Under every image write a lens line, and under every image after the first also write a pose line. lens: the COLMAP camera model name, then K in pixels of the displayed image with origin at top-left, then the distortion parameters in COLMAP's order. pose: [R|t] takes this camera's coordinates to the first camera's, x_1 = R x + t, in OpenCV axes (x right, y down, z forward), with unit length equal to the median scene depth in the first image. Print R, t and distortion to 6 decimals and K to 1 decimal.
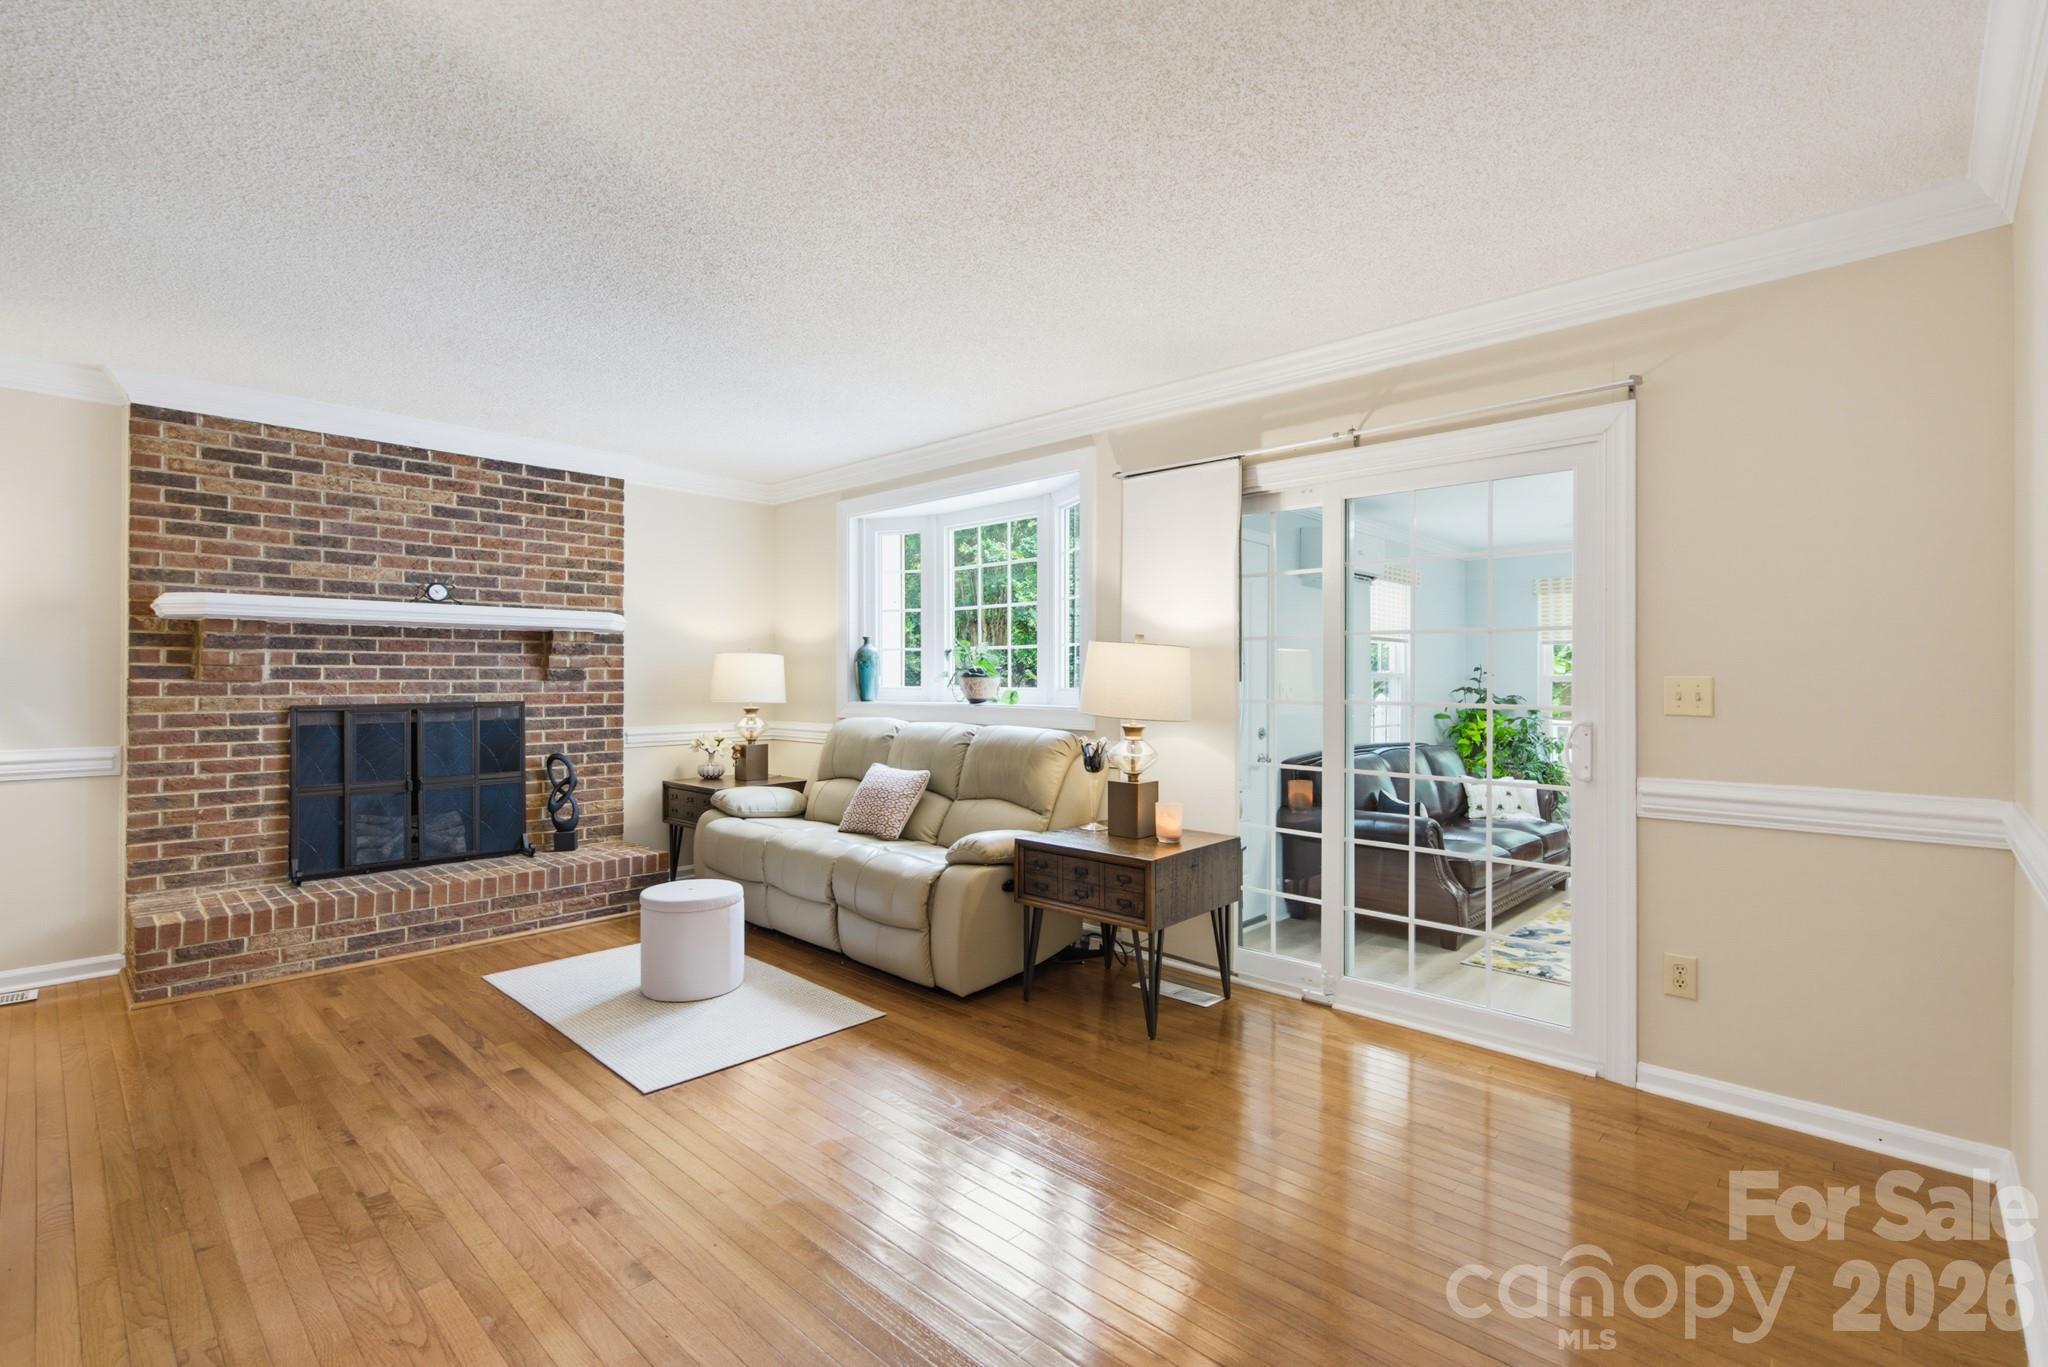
lens RADIAL K [[940.1, 0, 1036.8], [0, 940.1, 674.4], [0, 0, 1]] dist [0.010077, -0.007346]
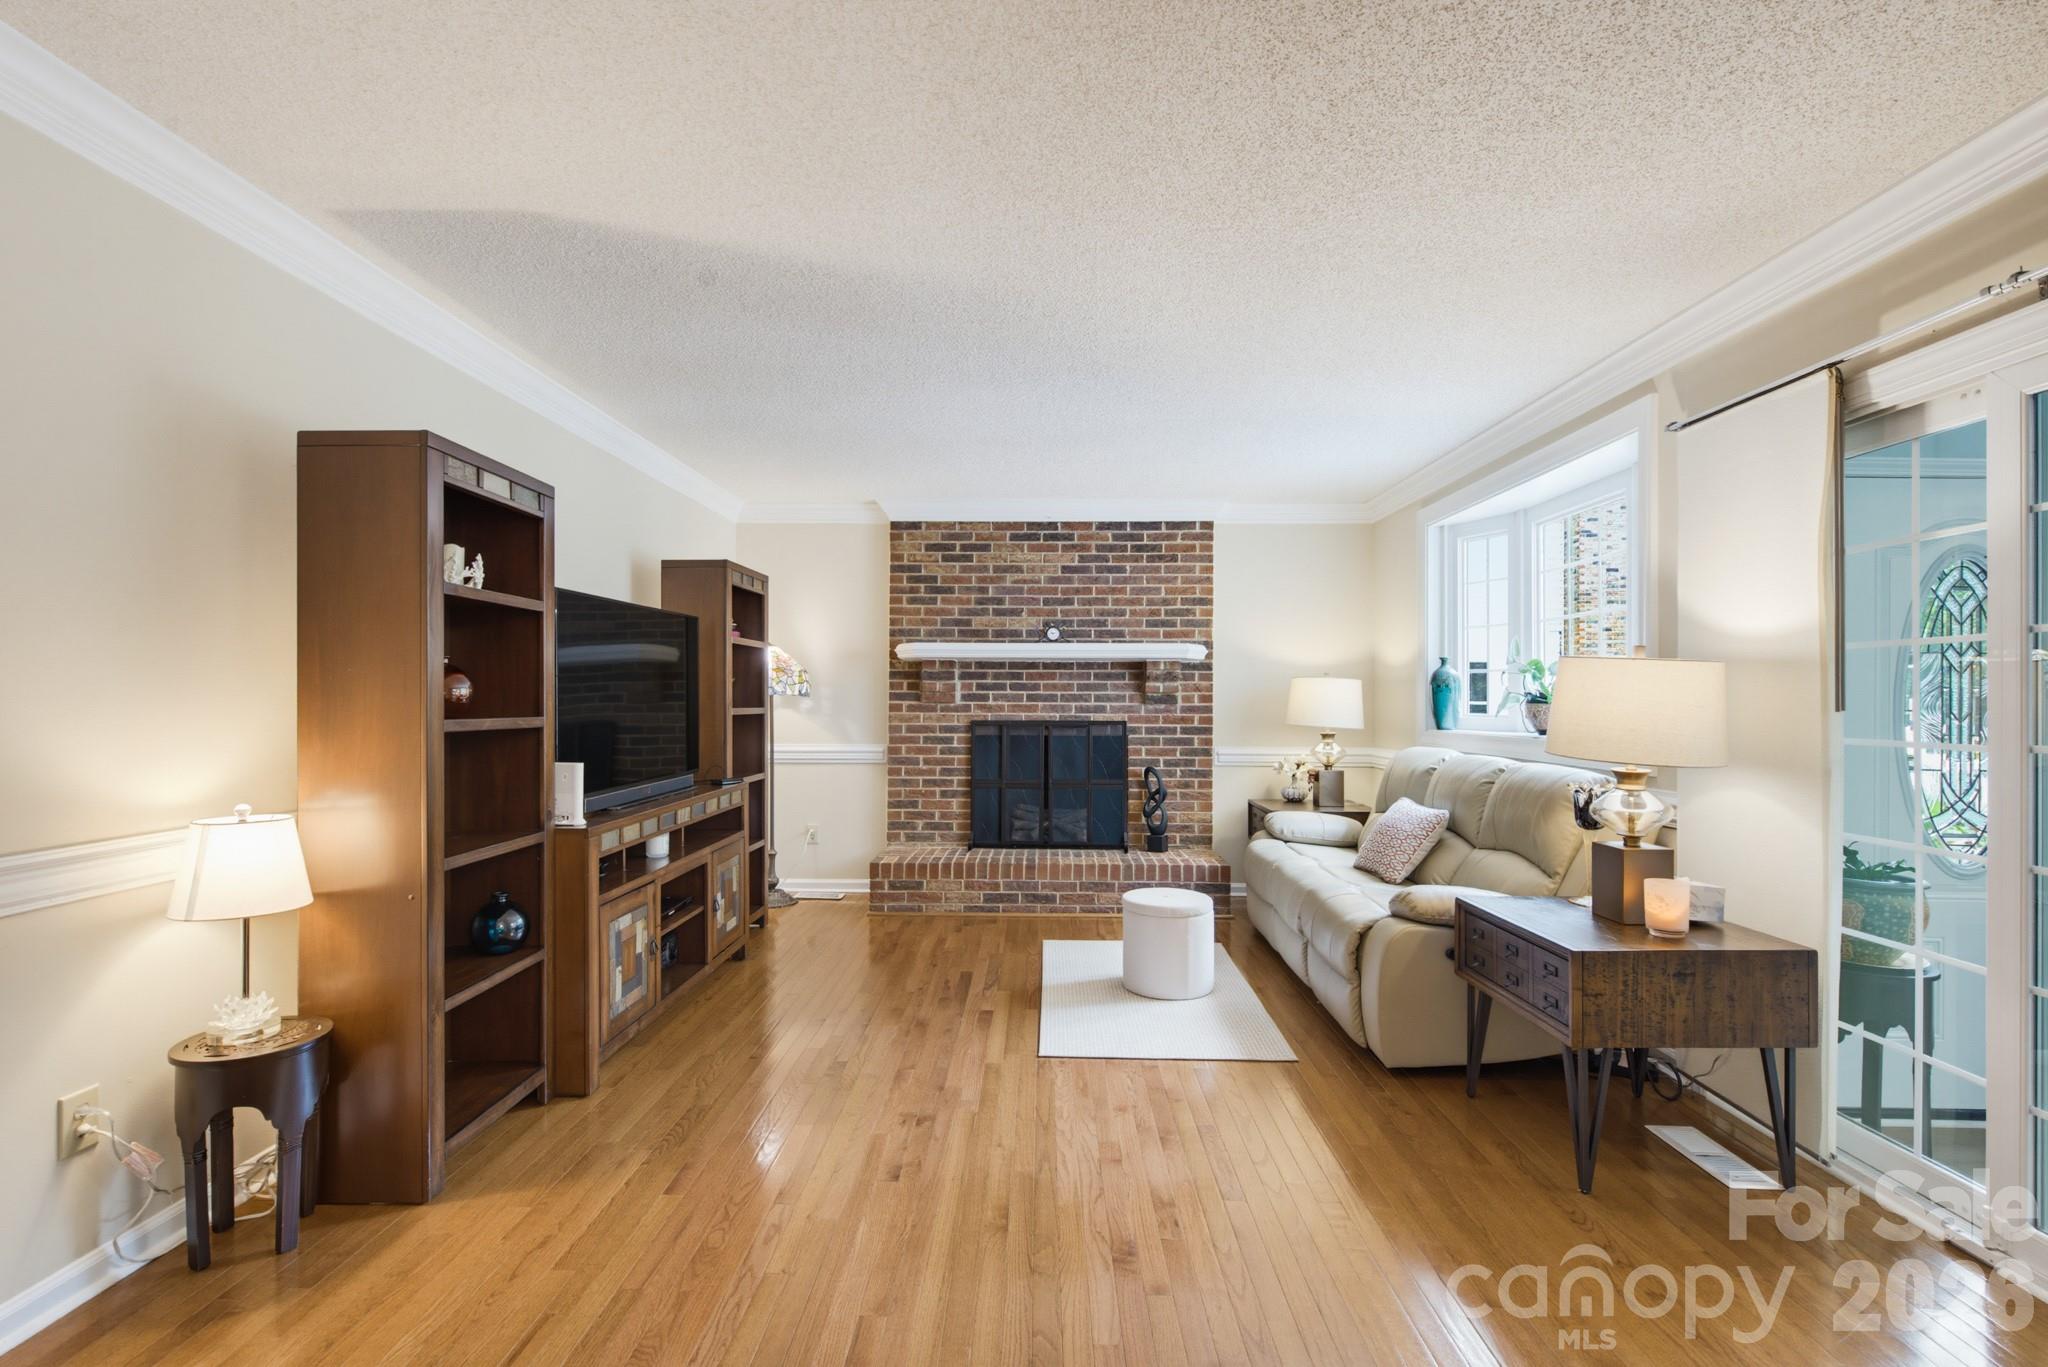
lens RADIAL K [[940.1, 0, 1017.2], [0, 940.1, 691.3], [0, 0, 1]] dist [0.010077, -0.007346]
pose [[0.658178, -0.003837, -0.752852, 0.301817], [-0.001649, 0.999977, -0.006538, -0.001406], [0.752860, 0.005544, 0.658157, 0.137711]]
